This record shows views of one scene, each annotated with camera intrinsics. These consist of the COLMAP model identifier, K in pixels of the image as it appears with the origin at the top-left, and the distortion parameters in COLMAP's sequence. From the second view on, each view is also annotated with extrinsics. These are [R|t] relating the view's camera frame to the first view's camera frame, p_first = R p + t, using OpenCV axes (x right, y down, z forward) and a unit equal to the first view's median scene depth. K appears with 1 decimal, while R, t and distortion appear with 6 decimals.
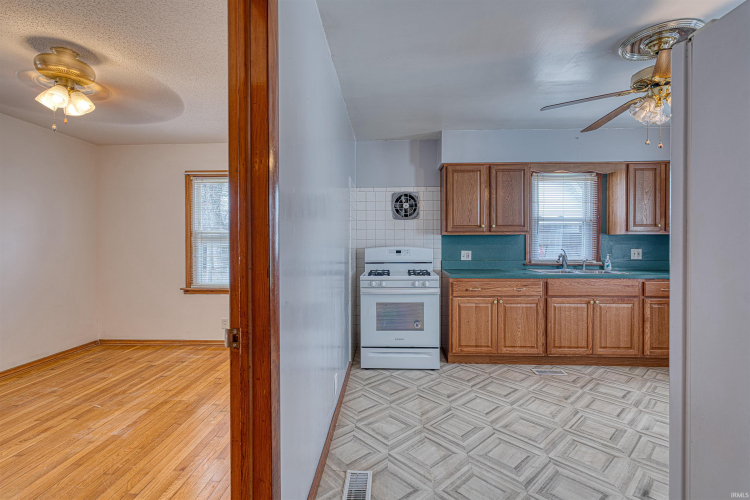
lens RADIAL K [[352.3, 0, 378.7], [0, 352.3, 248.5], [0, 0, 1]] dist [-0.002950, 0.000192]
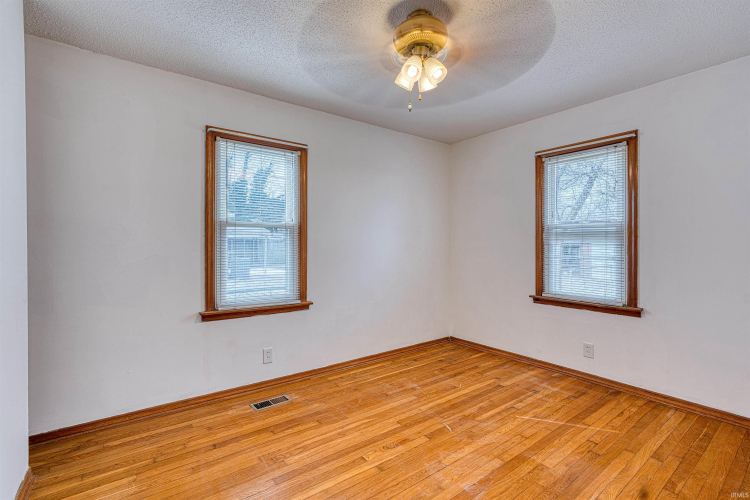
lens RADIAL K [[352.3, 0, 378.7], [0, 352.3, 248.5], [0, 0, 1]] dist [-0.002950, 0.000192]
pose [[0.640967, 0.006043, -0.767545, -0.204443], [-0.004415, 0.999981, 0.004186, 0.001801], [0.767556, 0.000706, 0.640982, 0.258761]]
